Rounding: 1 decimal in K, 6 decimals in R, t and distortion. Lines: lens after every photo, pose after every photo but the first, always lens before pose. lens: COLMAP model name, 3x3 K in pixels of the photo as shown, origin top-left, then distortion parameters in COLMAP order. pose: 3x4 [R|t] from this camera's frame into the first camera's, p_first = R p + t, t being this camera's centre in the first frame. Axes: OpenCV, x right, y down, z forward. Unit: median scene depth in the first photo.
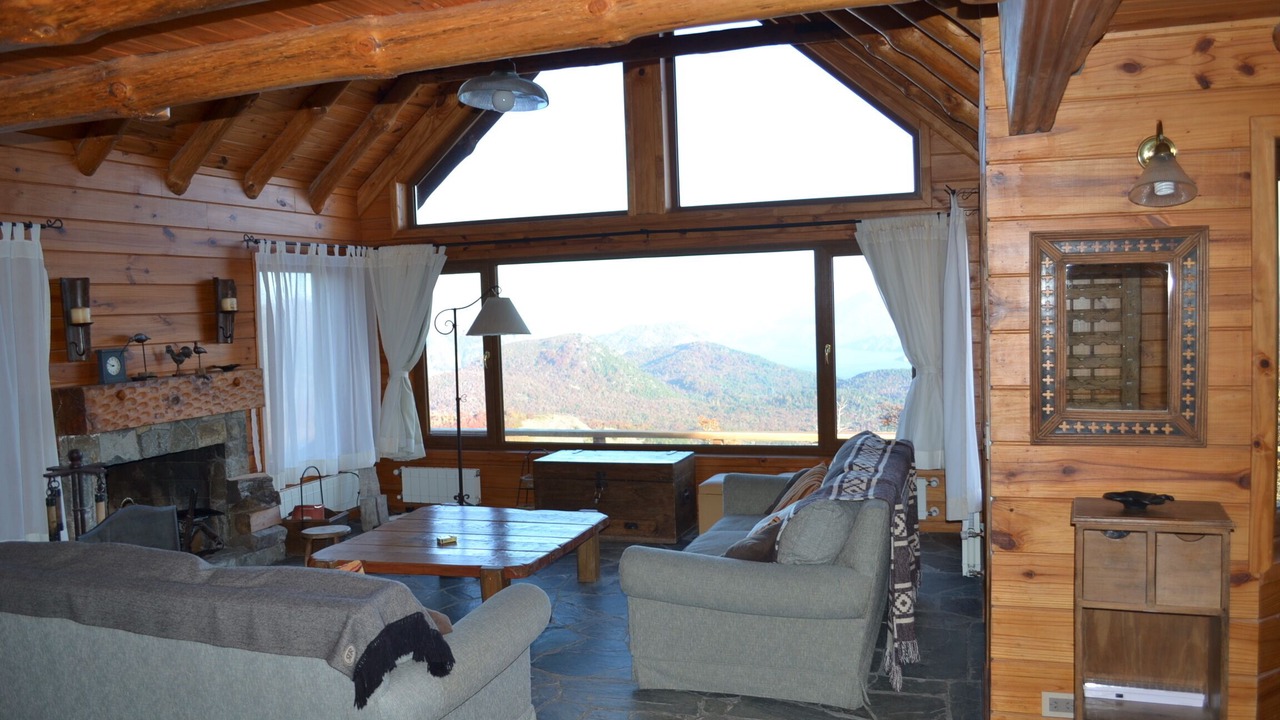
lens RADIAL K [[984.2, 0, 640.0], [0, 984.2, 360.0], [0, 0, 1]] dist [-0.000001, -0.000064]
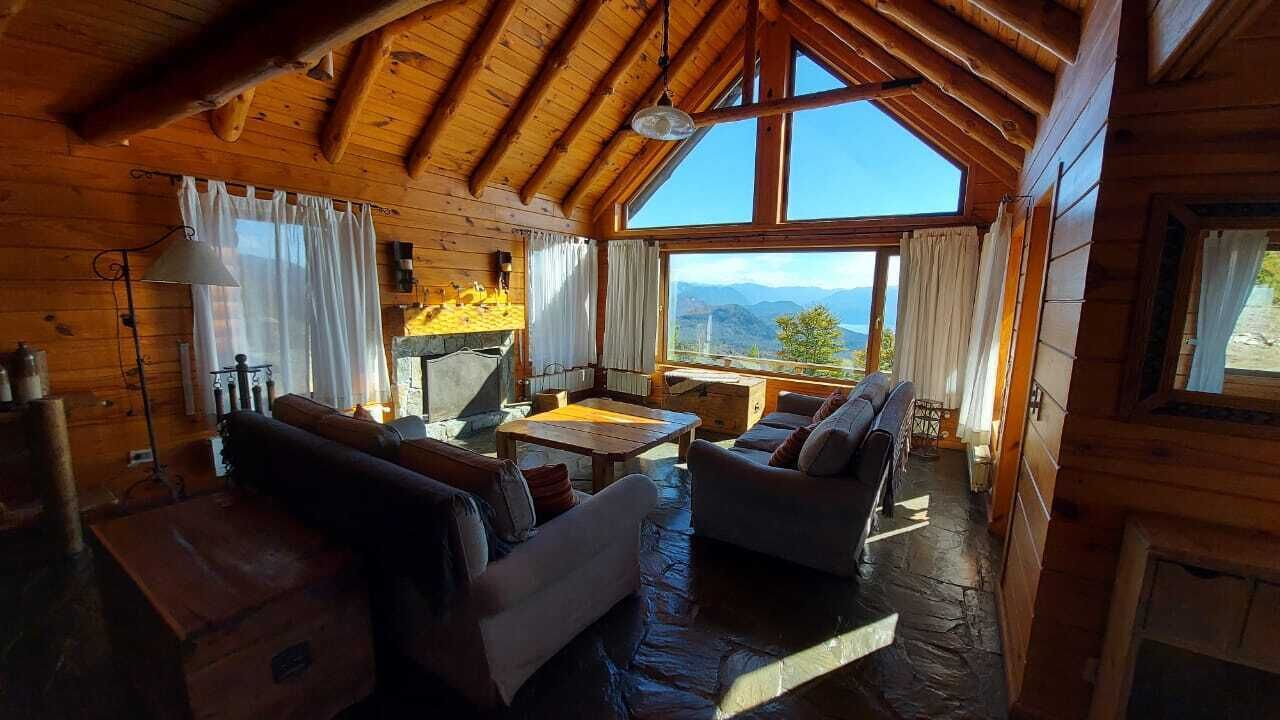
lens RADIAL K [[520.7, 0, 640.0], [0, 520.7, 360.0], [0, 0, 1]] dist [-0.000909, -0.000018]
pose [[0.973391, 0.087879, -0.211628, 0.010091], [-0.069253, 0.993172, 0.093884, 0.002337], [0.218433, -0.076730, 0.972831, 0.152016]]
